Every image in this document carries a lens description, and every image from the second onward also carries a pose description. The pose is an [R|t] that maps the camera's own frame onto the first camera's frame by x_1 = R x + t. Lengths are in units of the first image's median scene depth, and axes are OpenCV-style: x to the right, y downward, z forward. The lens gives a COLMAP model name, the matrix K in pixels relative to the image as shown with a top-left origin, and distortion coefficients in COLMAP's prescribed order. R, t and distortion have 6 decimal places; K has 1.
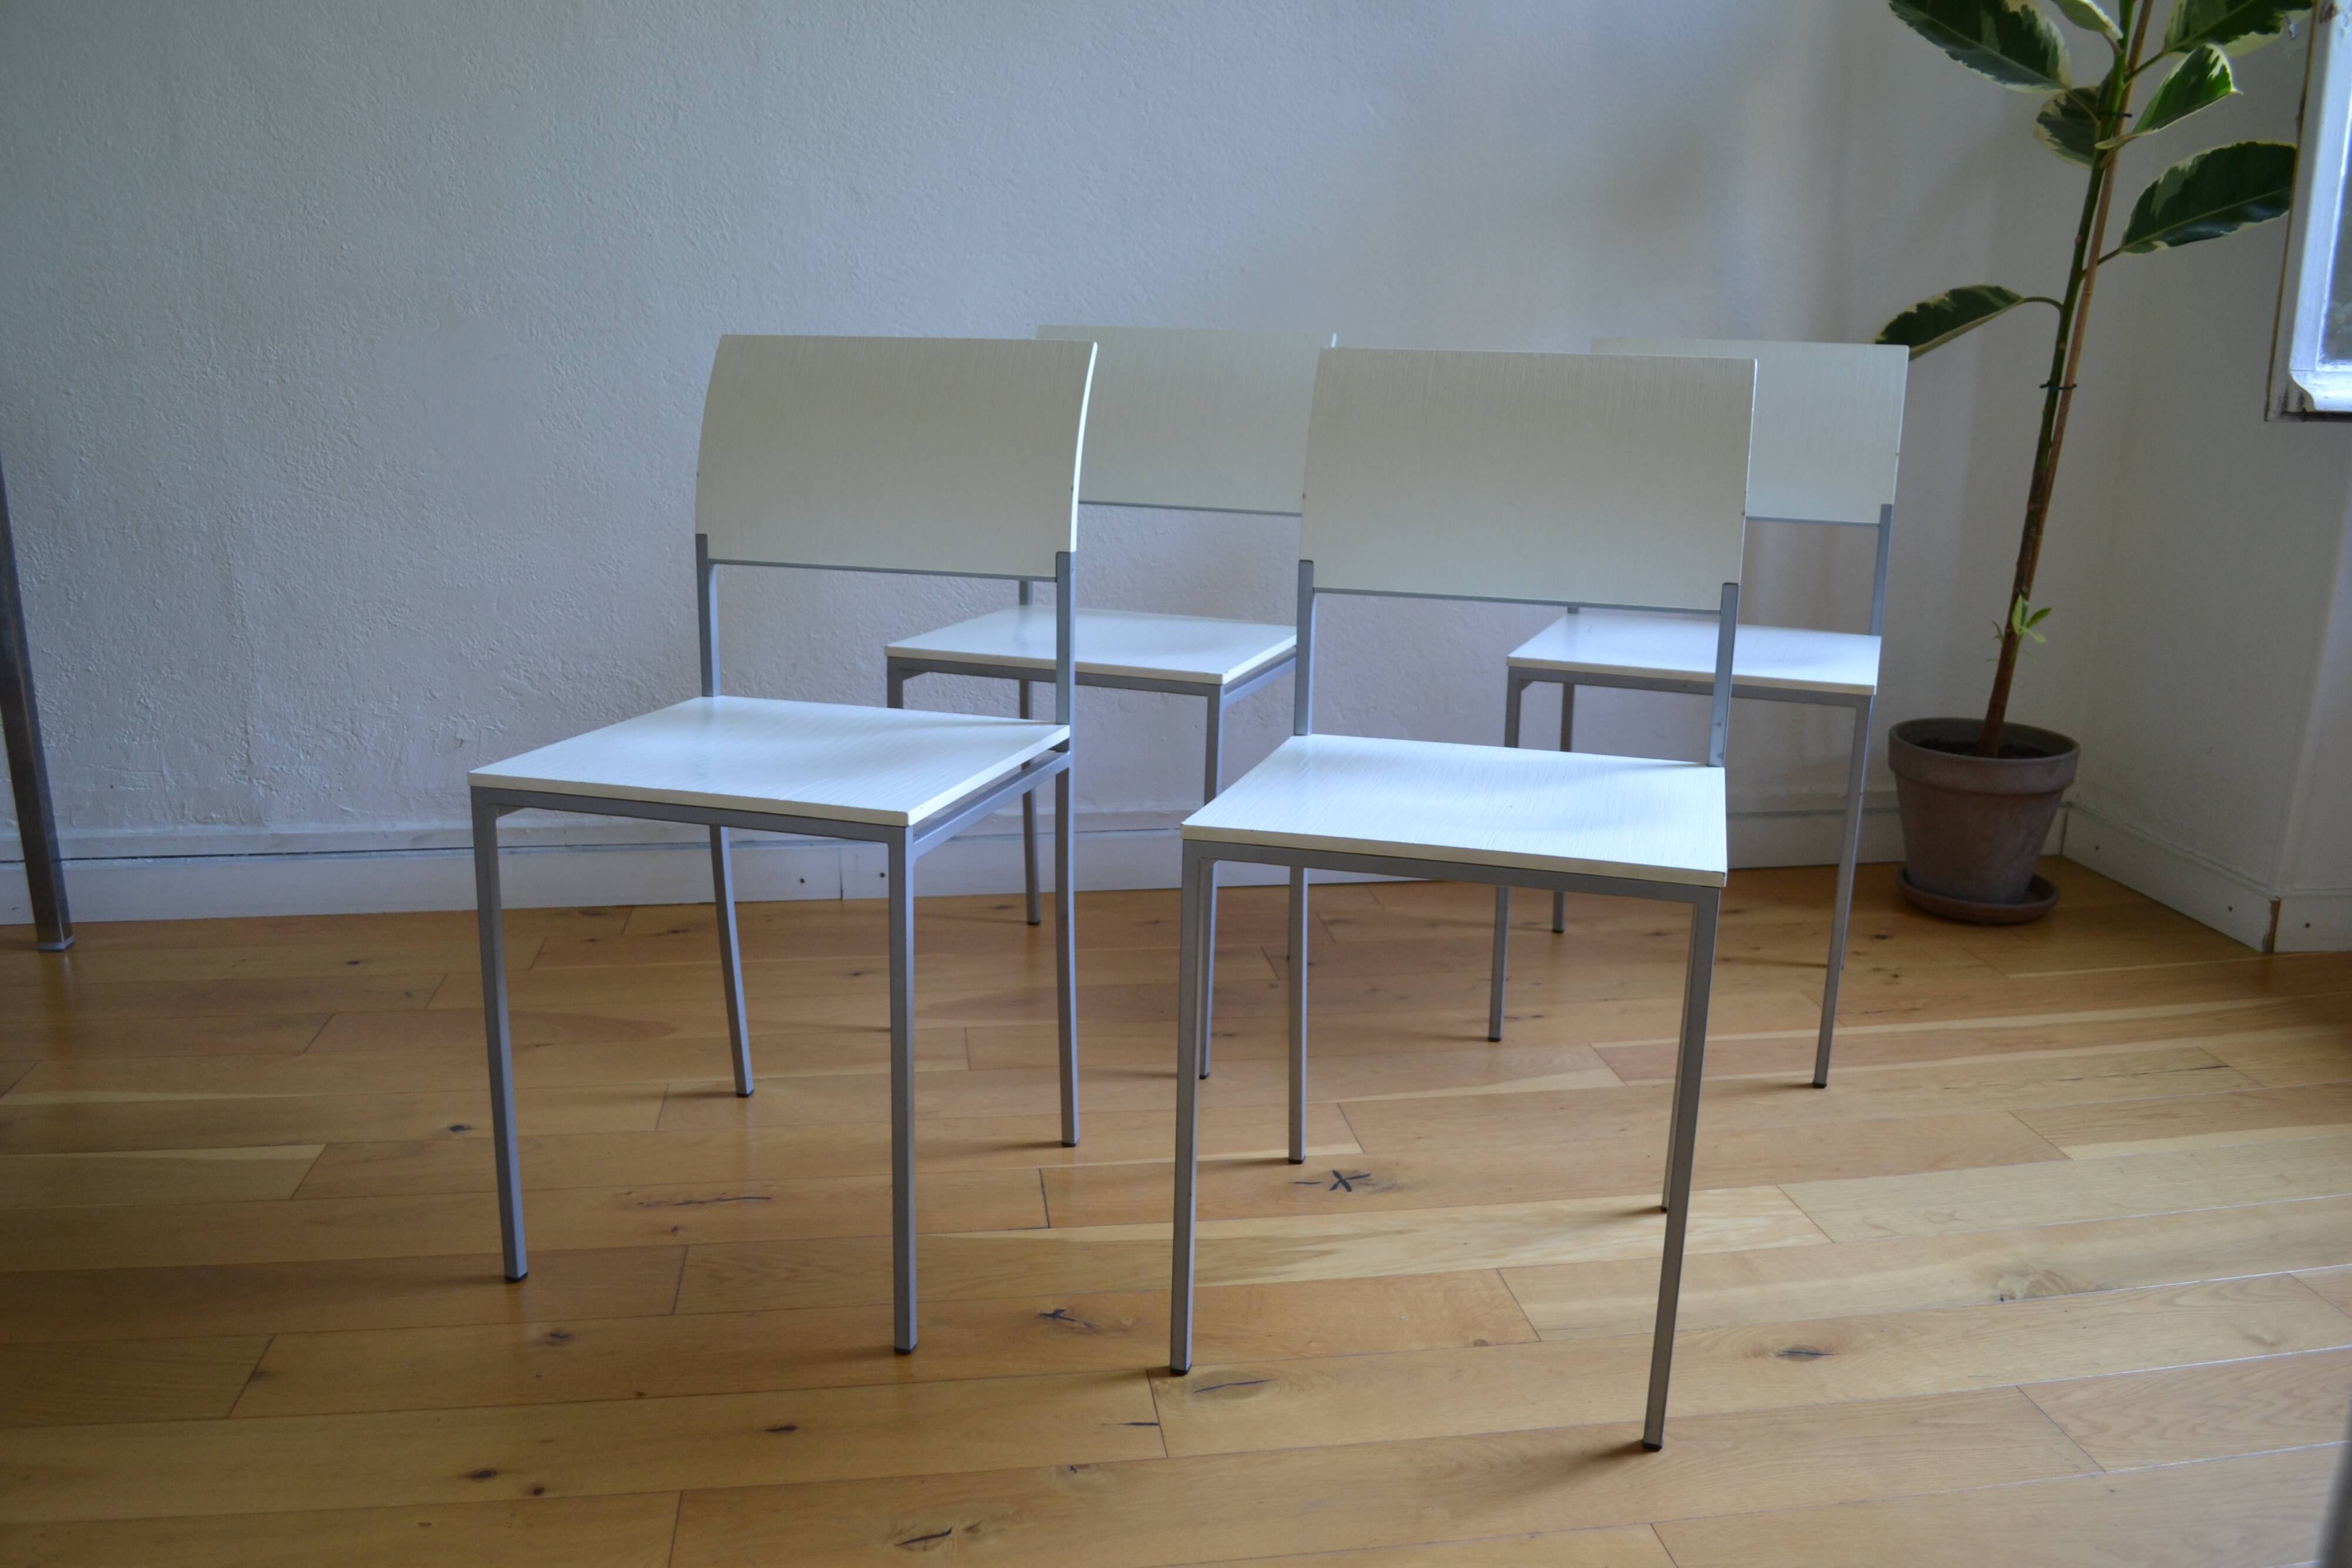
lens RADIAL K [[1868.6, 0, 1169.6], [0, 1868.6, 818.3], [0, 0, 1]] dist [-0.083240, 0.010185]
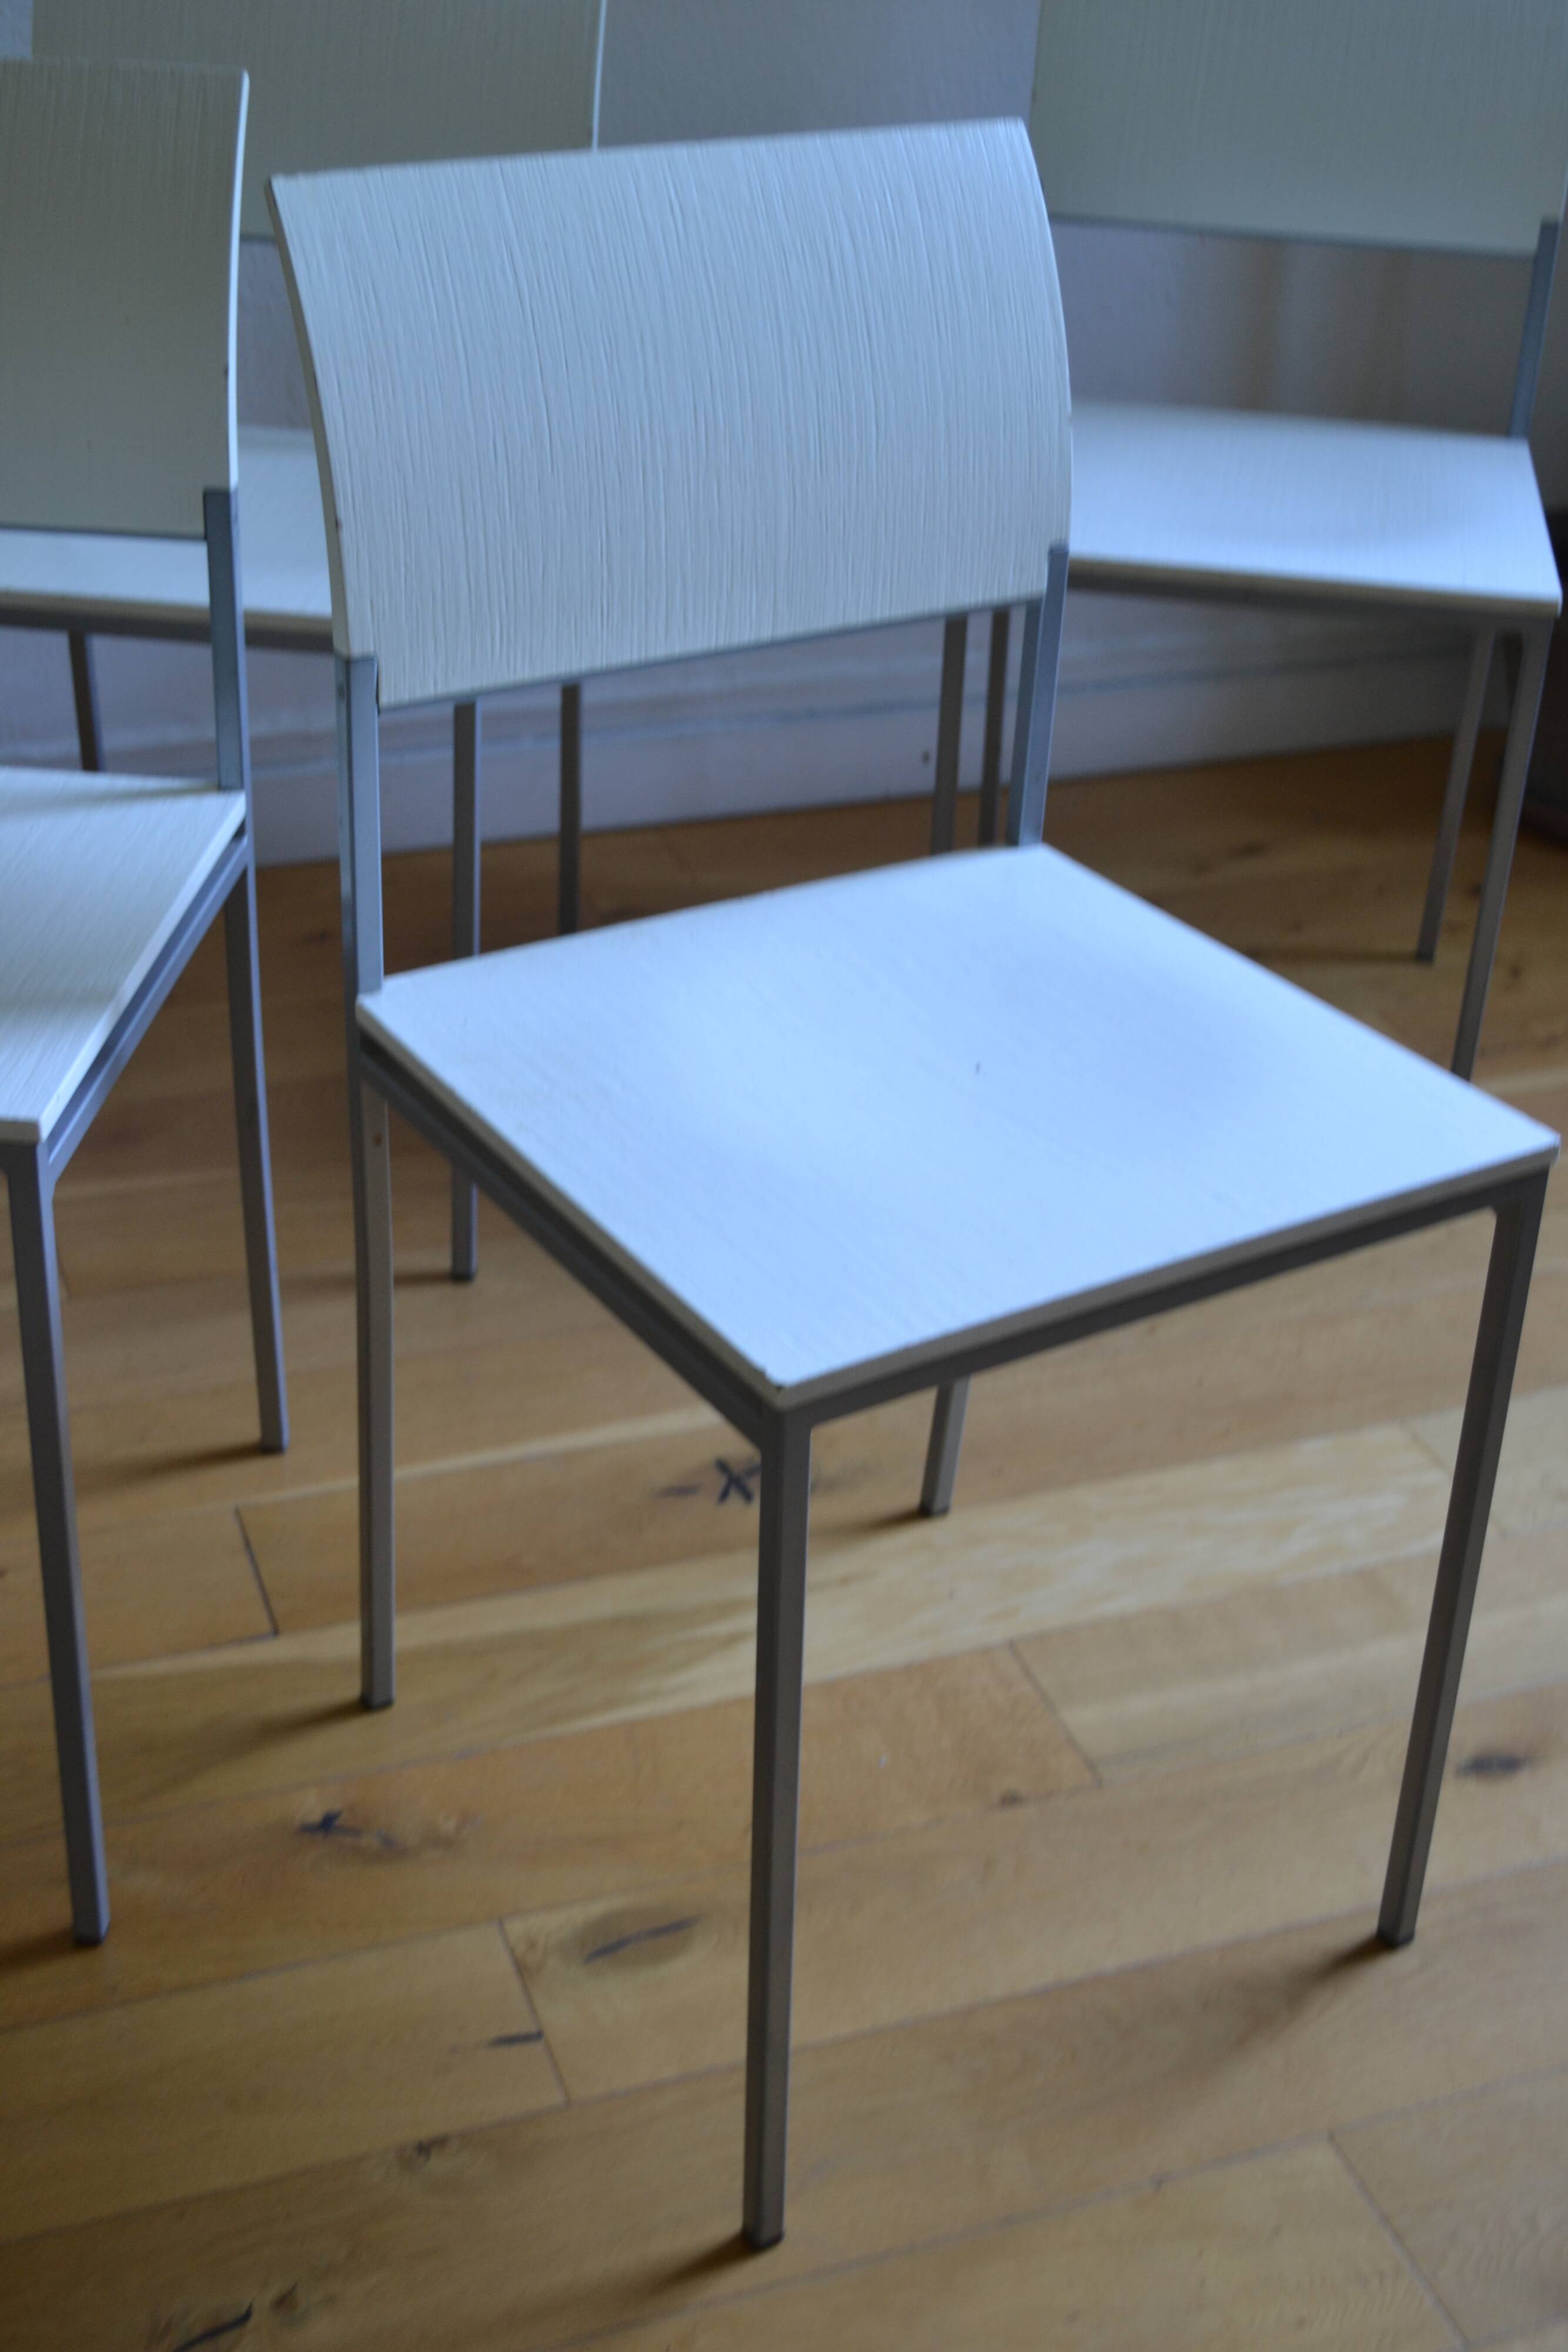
lens RADIAL K [[2940.8, 0, 758.9], [0, 2940.8, 1186.7], [0, 0, 1]] dist [-0.042158, 0.000000]
pose [[0.978953, -0.081752, 0.186995, -0.070208], [0.028512, 0.962062, 0.271337, -0.155654], [-0.202083, -0.260295, 0.944145, 0.099730]]
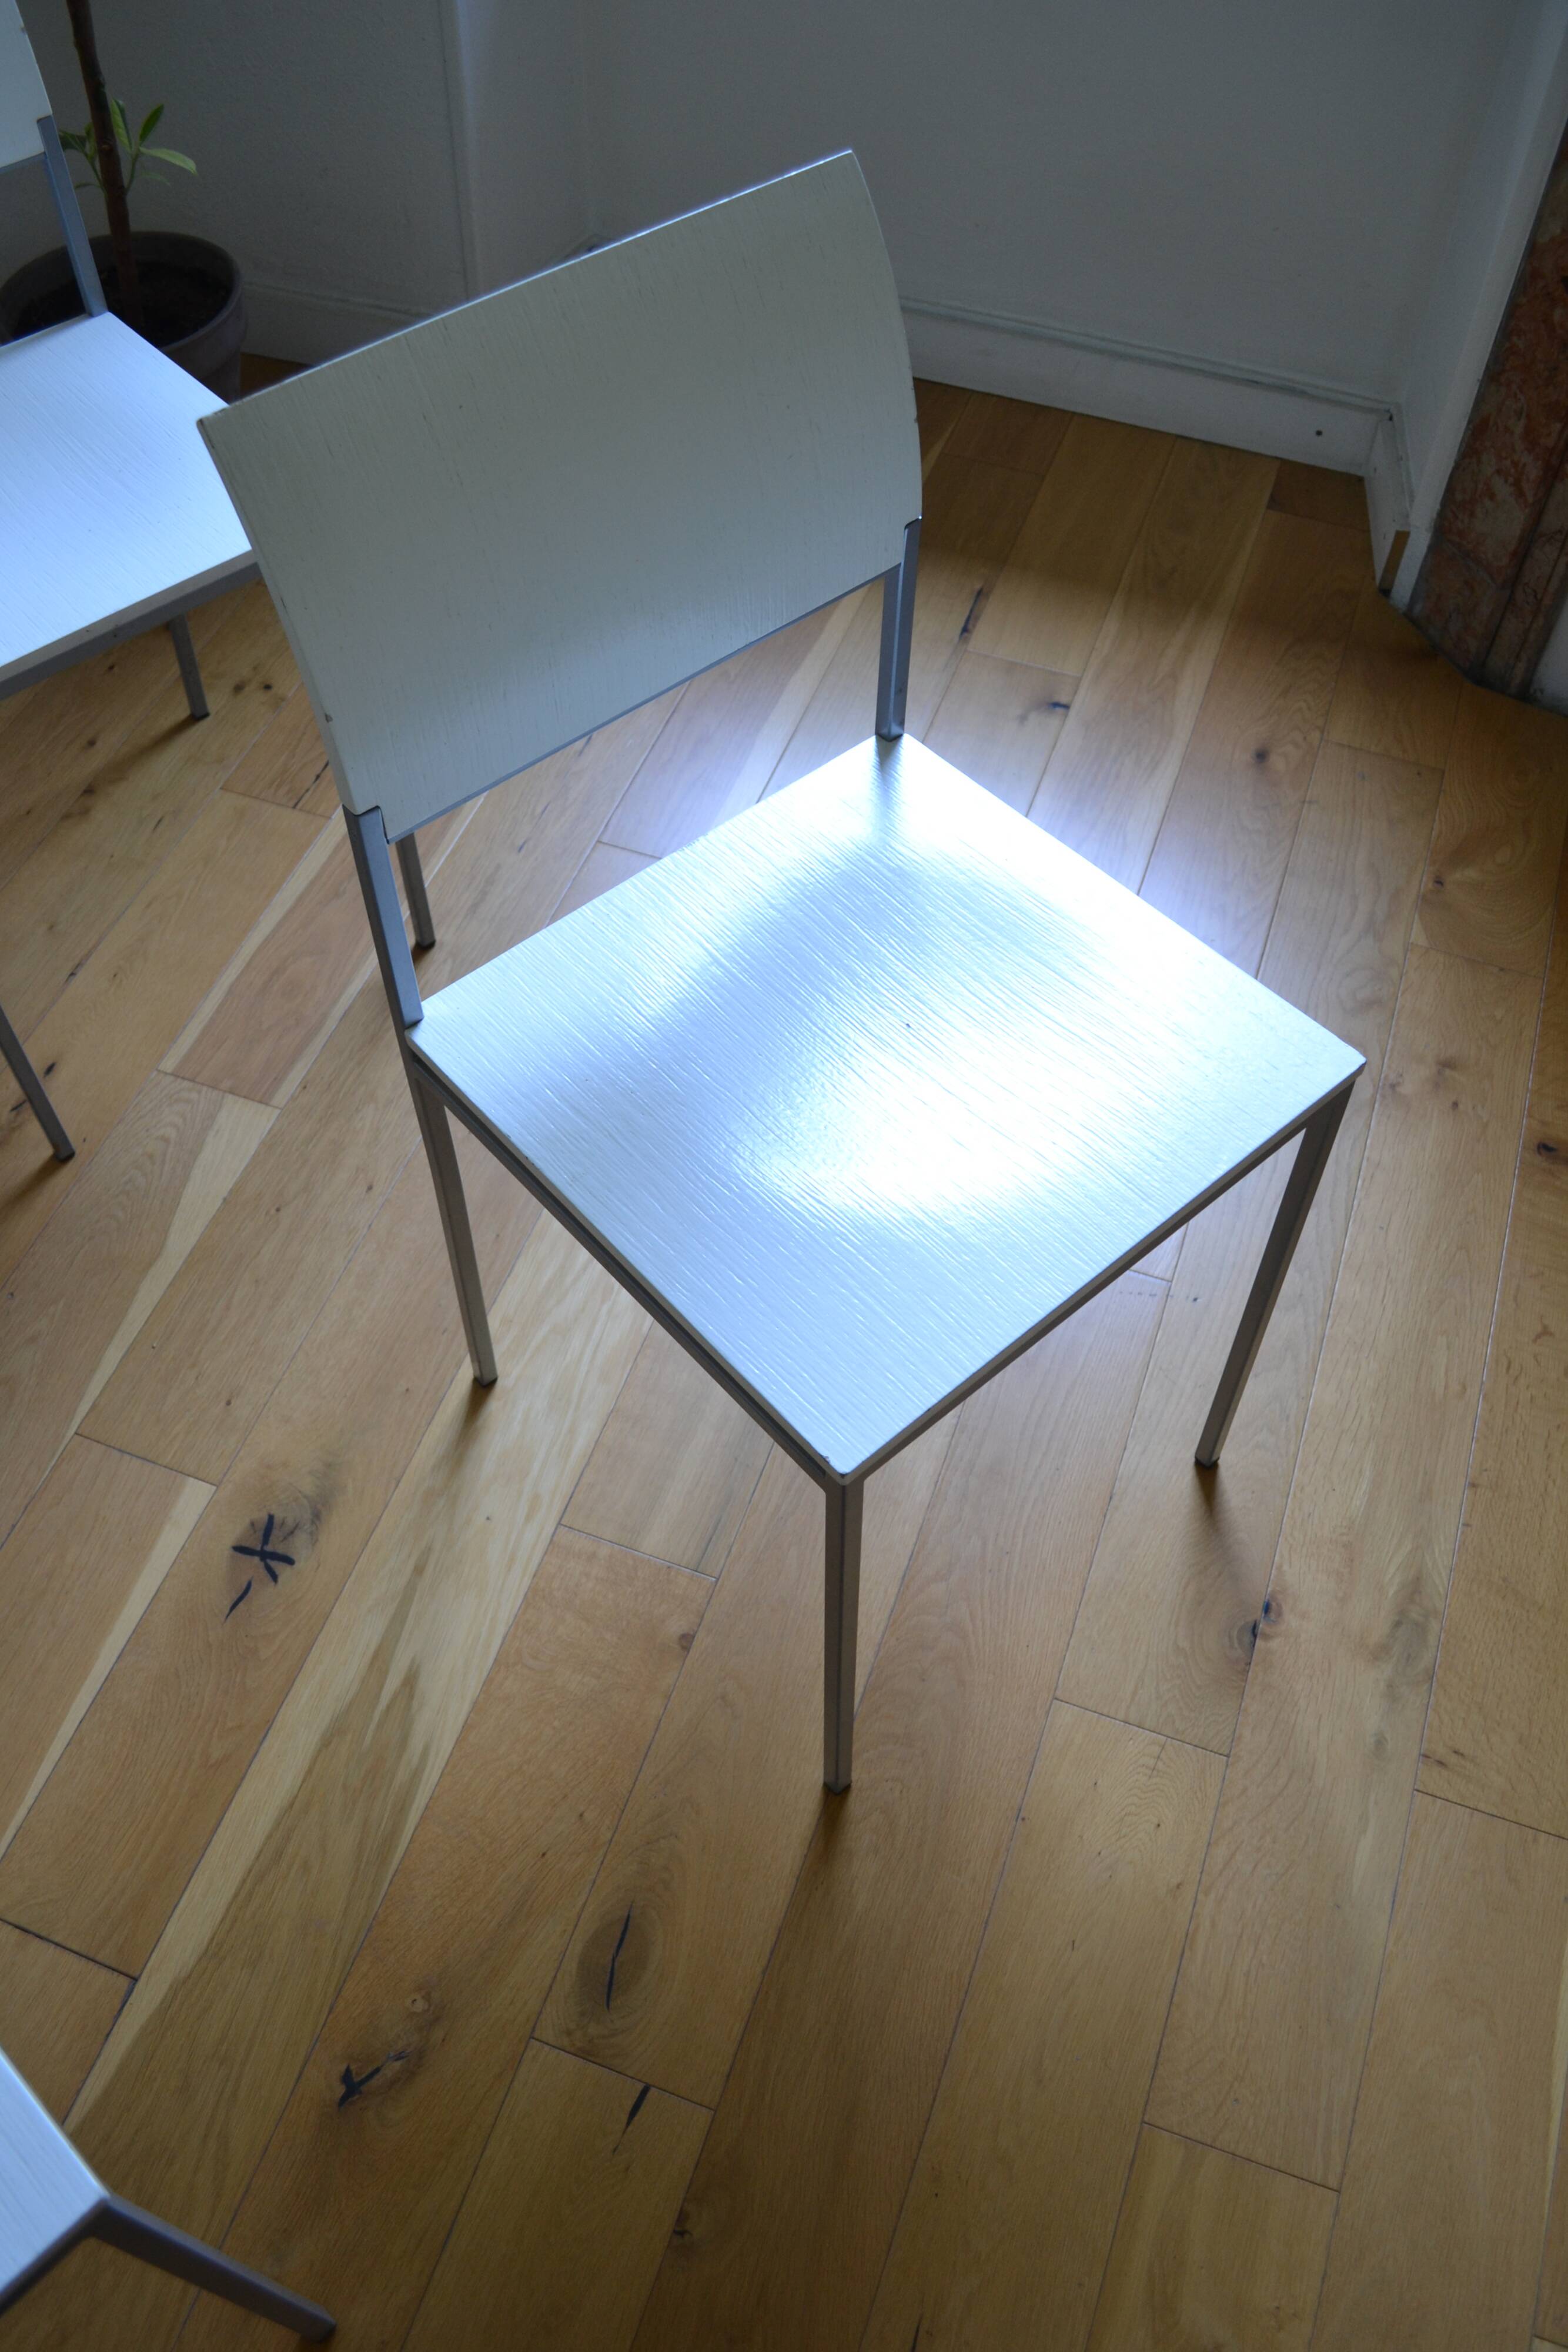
lens RADIAL K [[1868.6, 0, 765.0], [0, 1868.6, 1188.6], [0, 0, 1]] dist [-0.083240, 0.010185]
pose [[0.471126, -0.721991, 0.506724, -0.077148], [0.232632, 0.655838, 0.718163, -0.364305], [-0.850836, -0.220465, 0.476941, 0.490975]]
